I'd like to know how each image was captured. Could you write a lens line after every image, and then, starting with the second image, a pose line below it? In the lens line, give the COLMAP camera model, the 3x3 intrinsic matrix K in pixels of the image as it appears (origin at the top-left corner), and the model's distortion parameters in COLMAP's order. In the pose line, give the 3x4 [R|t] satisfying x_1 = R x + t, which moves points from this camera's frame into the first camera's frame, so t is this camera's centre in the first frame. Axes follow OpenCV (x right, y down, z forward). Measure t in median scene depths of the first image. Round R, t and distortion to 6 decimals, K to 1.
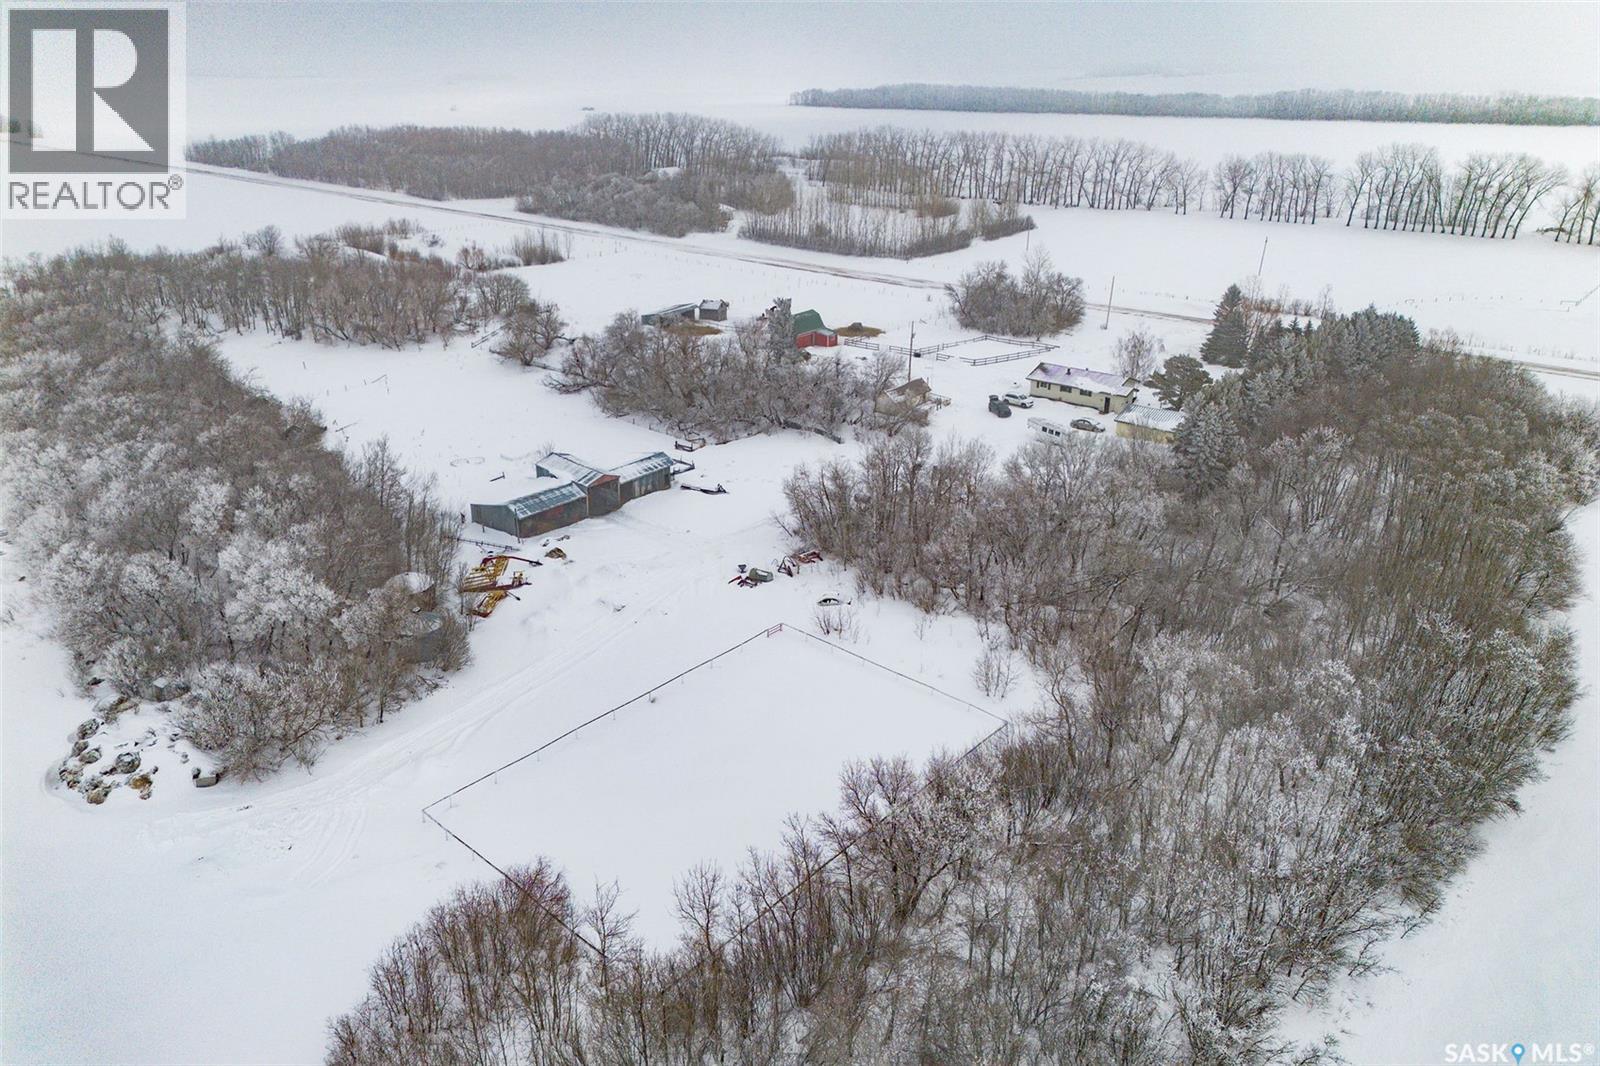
lens RADIAL K [[1112.3, 0, 800.0], [0, 1112.3, 533.0], [0, 0, 1]] dist [0.077037, -0.069348]
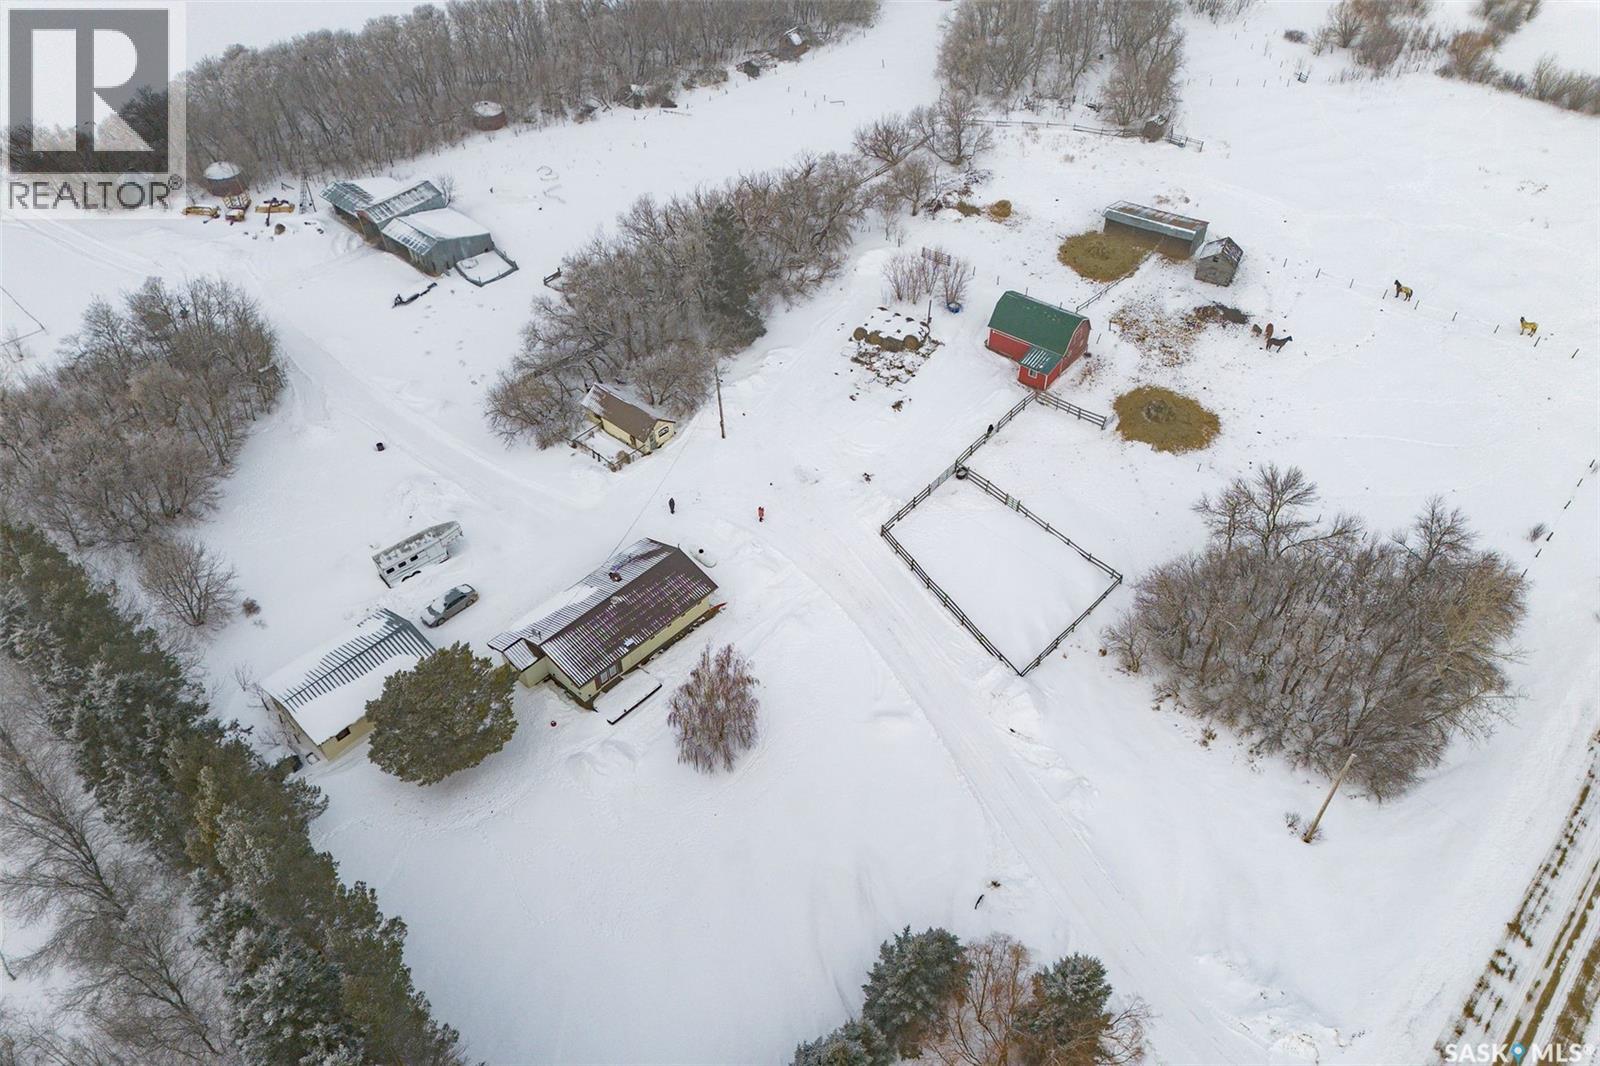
lens RADIAL K [[1112.3, 0, 800.0], [0, 1112.3, 533.0], [0, 0, 1]] dist [0.077037, -0.069348]
pose [[-0.038776, 0.680026, -0.732162, 0.359541], [-0.384826, 0.666035, 0.638989, -0.313599], [0.922174, 0.306532, 0.235866, 0.563896]]
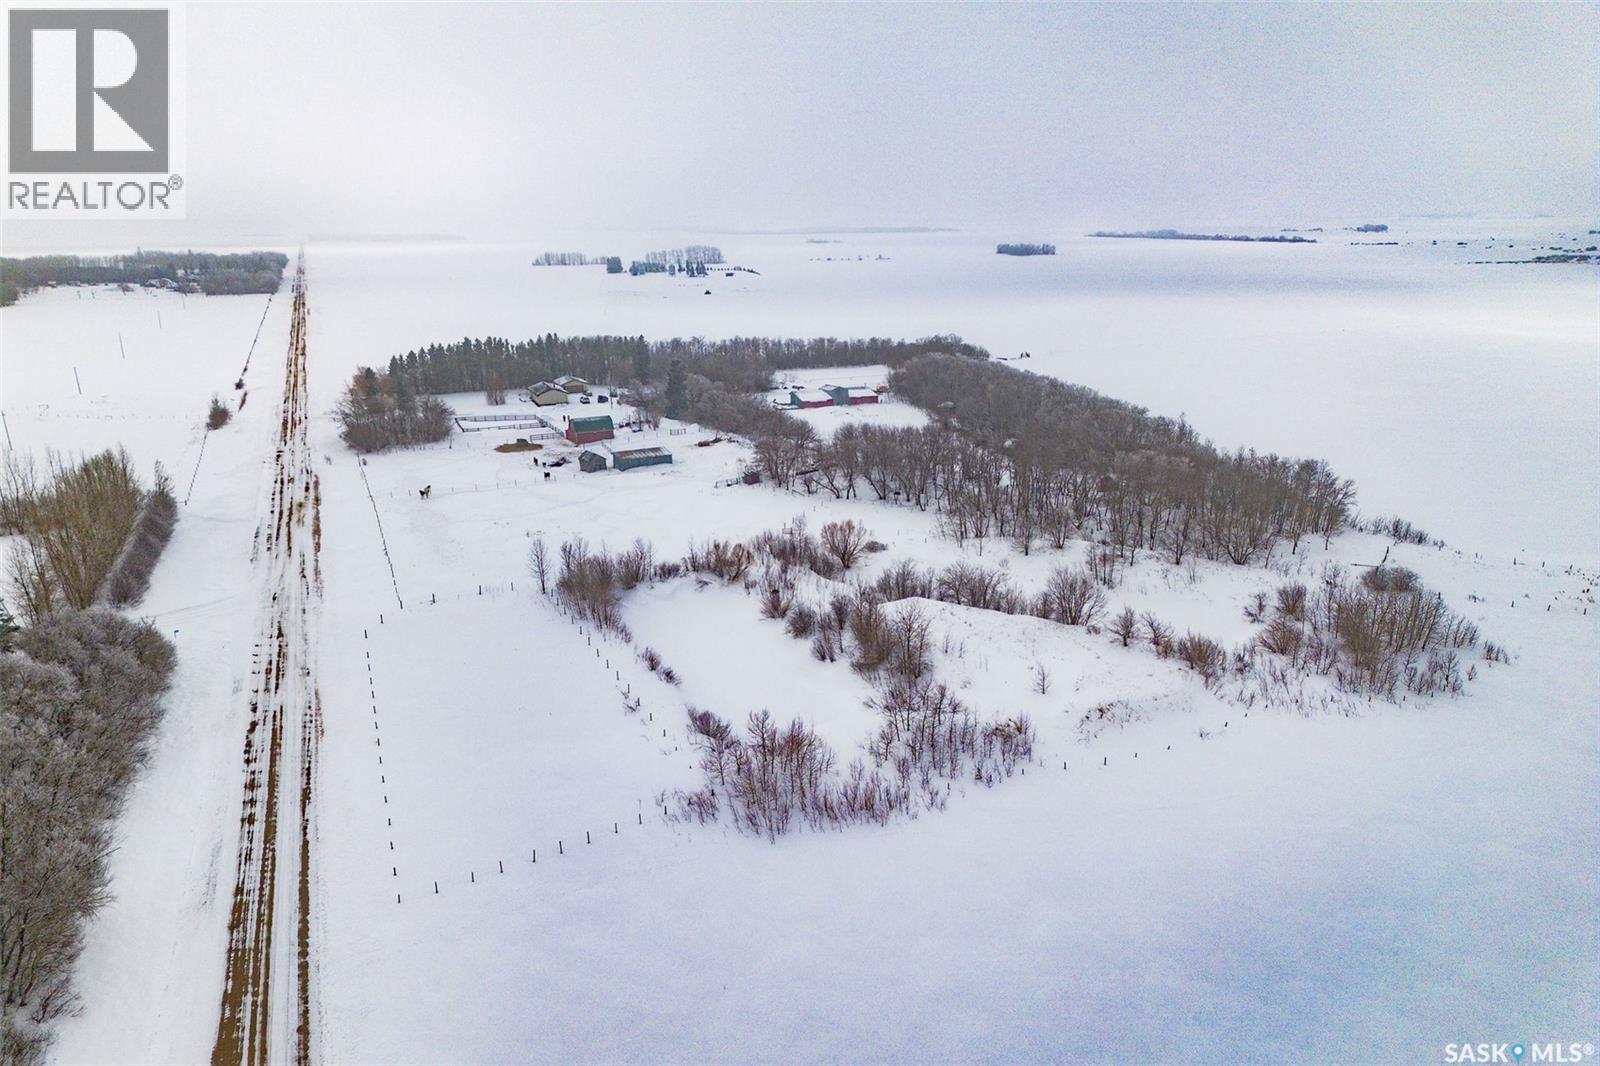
lens RADIAL K [[1112.3, 0, 800.0], [0, 1112.3, 533.0], [0, 0, 1]] dist [0.077037, -0.069348]
pose [[-0.897540, -0.112621, 0.426307, -0.540750], [0.184211, 0.782642, 0.594591, -0.567275], [-0.400609, 0.612200, -0.681707, 1.314729]]
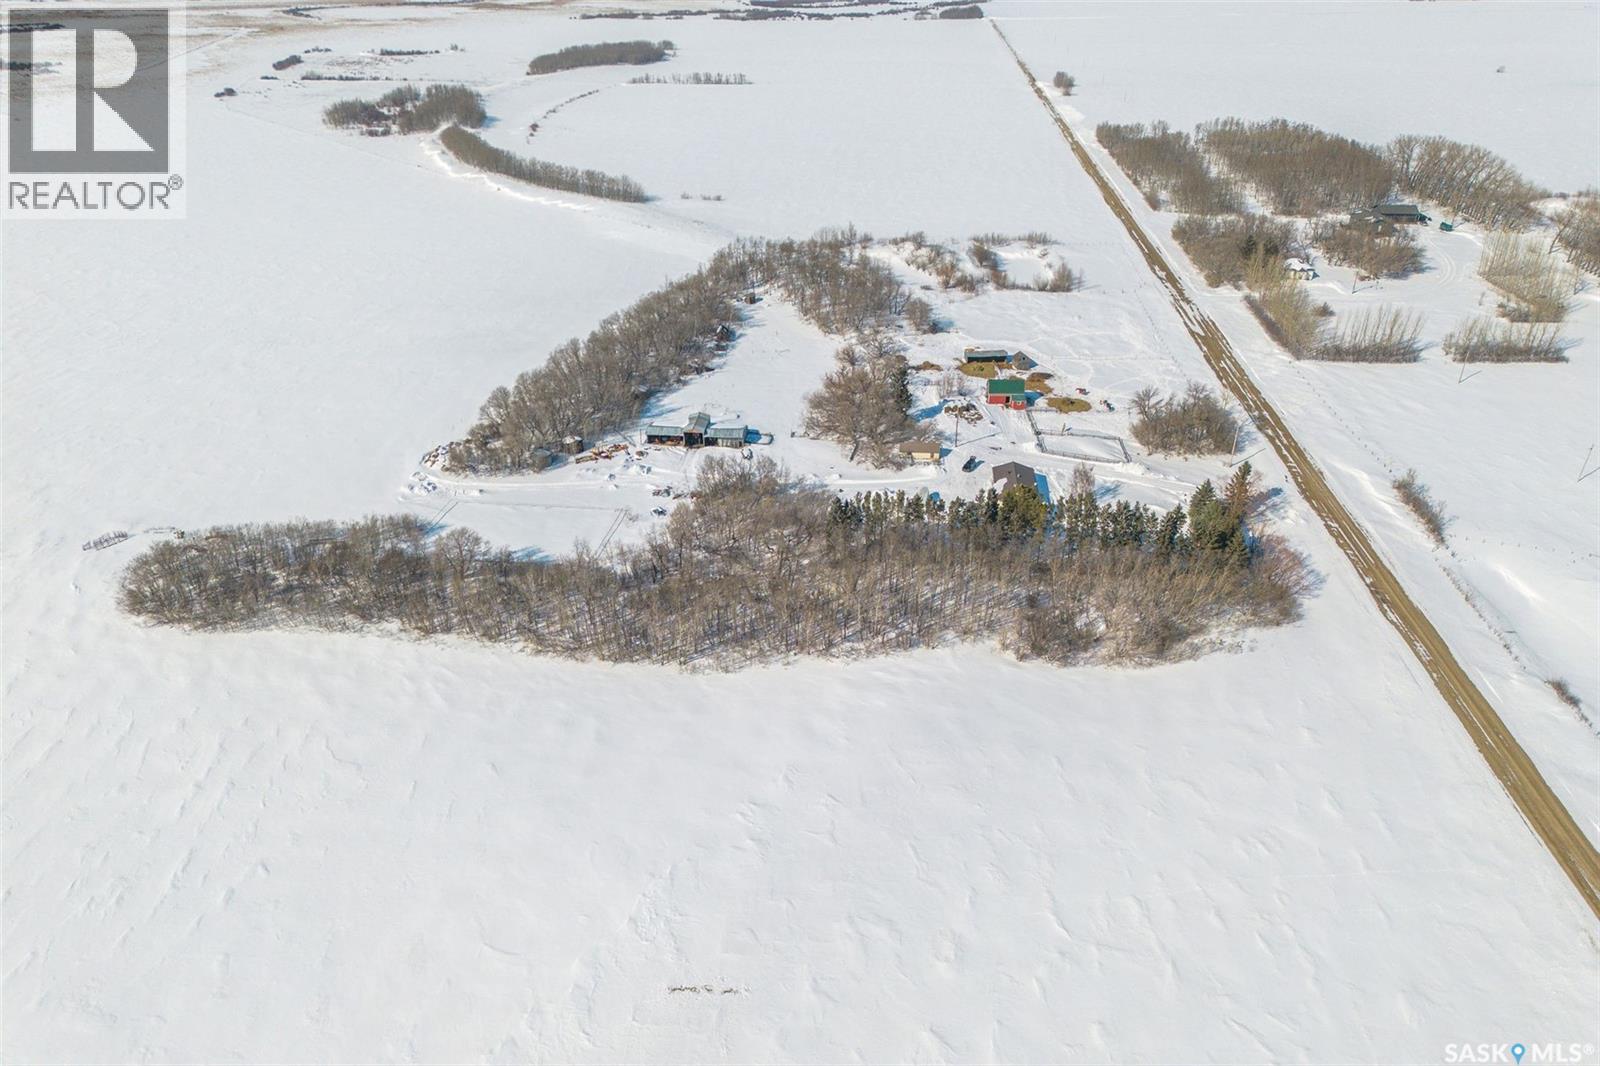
lens RADIAL K [[1112.3, 0, 800.0], [0, 1112.3, 533.0], [0, 0, 1]] dist [0.077037, -0.069348]
pose [[0.572454, 0.379847, -0.726645, 0.674040], [-0.318307, 0.919667, 0.229983, -0.186169], [0.755630, 0.099642, 0.647375, -0.057853]]
